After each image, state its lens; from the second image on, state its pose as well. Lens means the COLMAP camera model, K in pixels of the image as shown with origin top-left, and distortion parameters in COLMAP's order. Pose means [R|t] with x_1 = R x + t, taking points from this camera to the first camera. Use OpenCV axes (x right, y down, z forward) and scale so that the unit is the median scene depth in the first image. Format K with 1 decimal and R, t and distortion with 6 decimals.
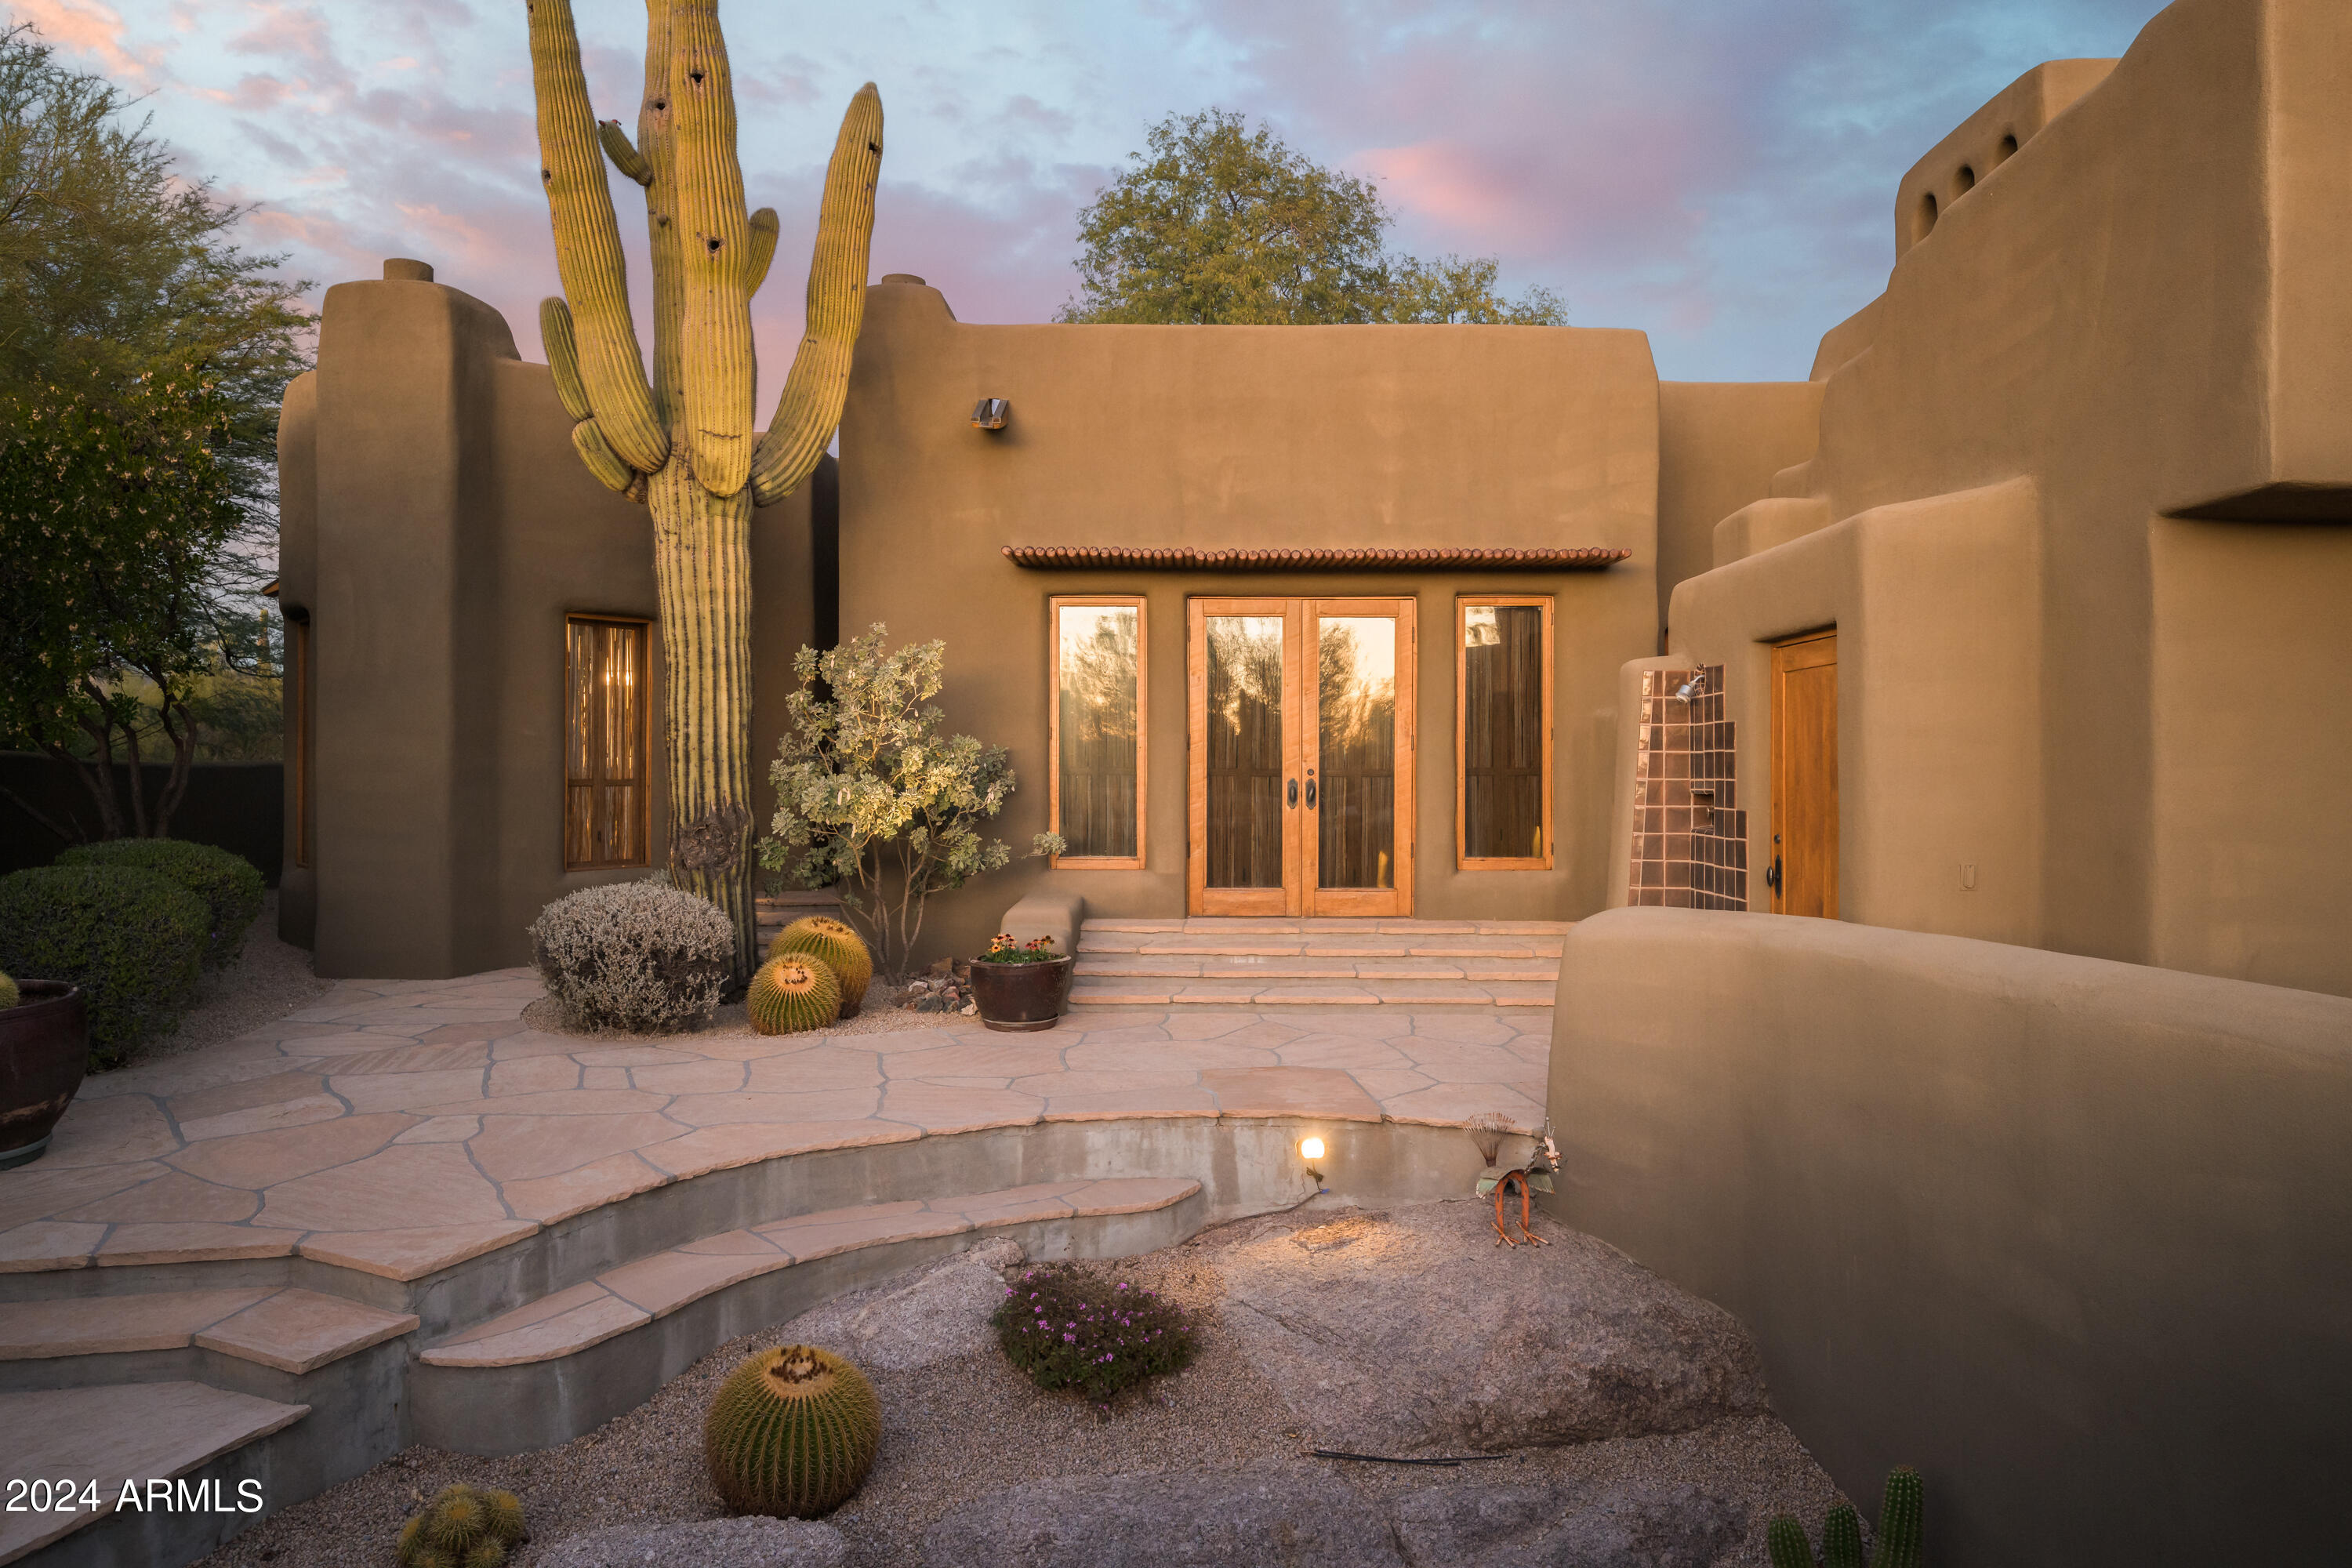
lens RADIAL K [[1513.9, 0, 1161.4], [0, 1513.9, 765.8], [0, 0, 1]] dist [0.001537, 0.002804]
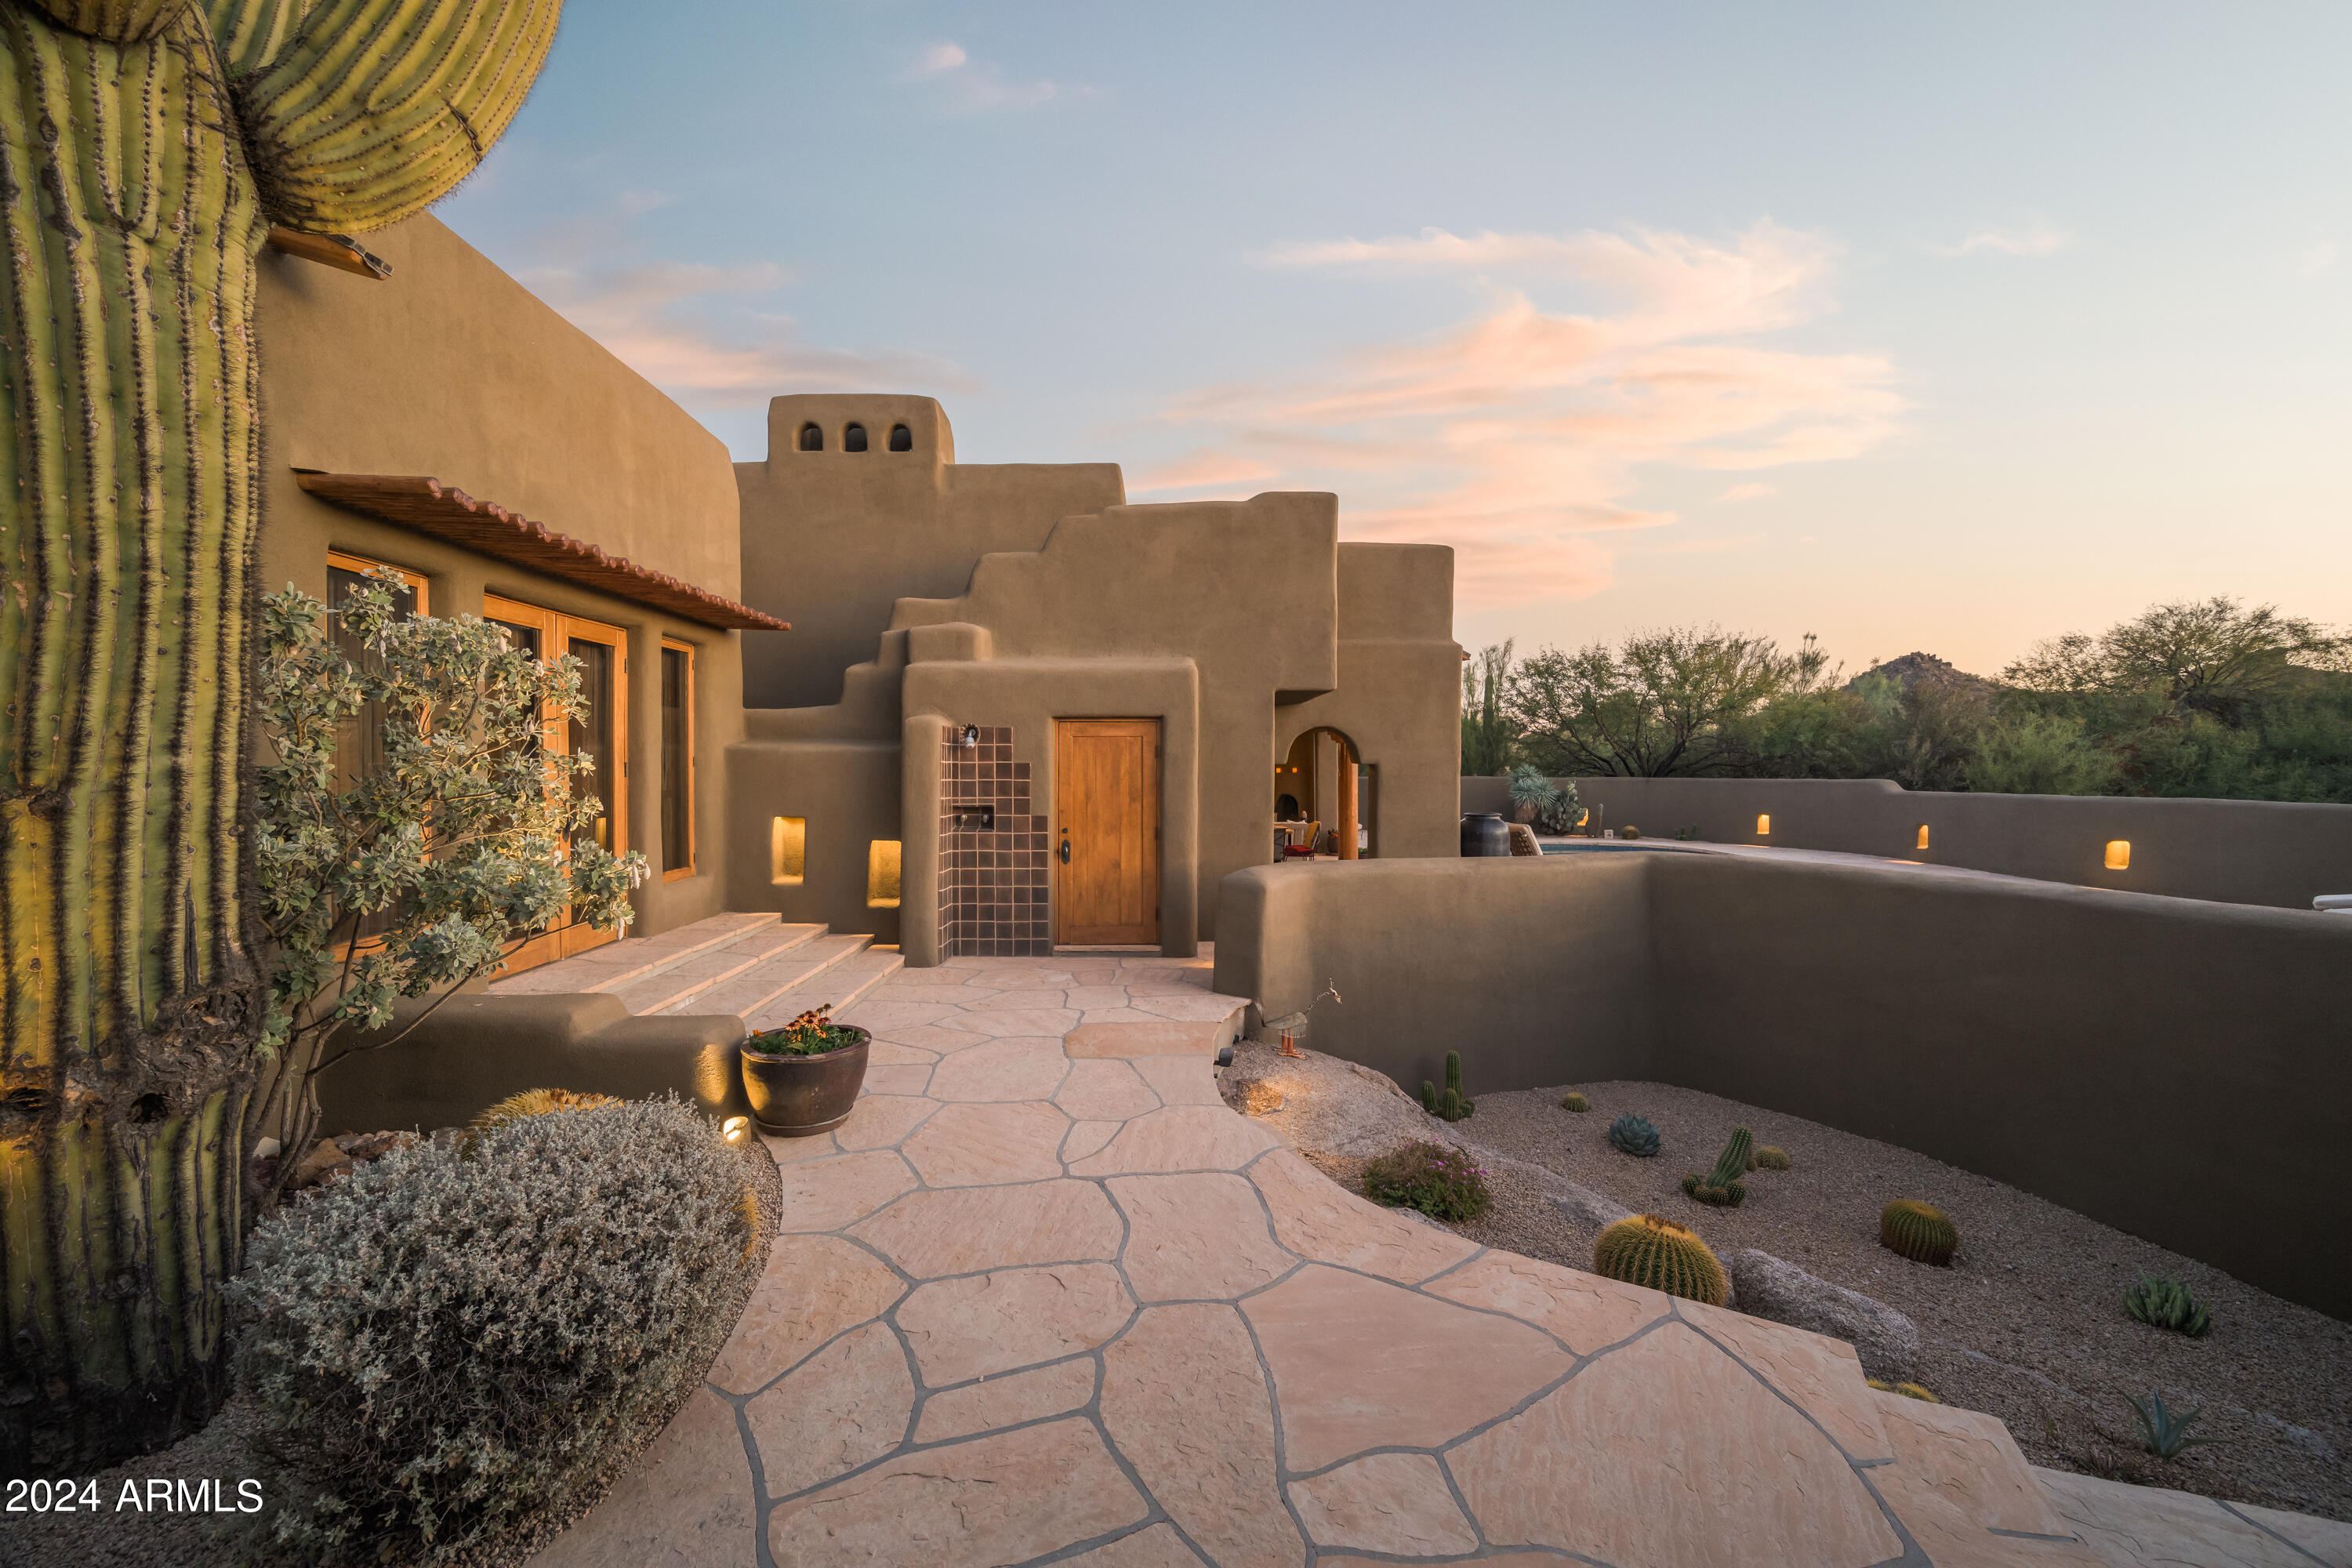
lens RADIAL K [[935.8, 0, 1168.1], [0, 935.8, 776.2], [0, 0, 1]] dist [0.001507, -0.000110]
pose [[-0.014942, -0.011293, 0.999825, -0.554288], [-0.000310, 0.999936, 0.011290, -0.021953], [-0.999888, -0.000141, -0.014945, 0.740133]]
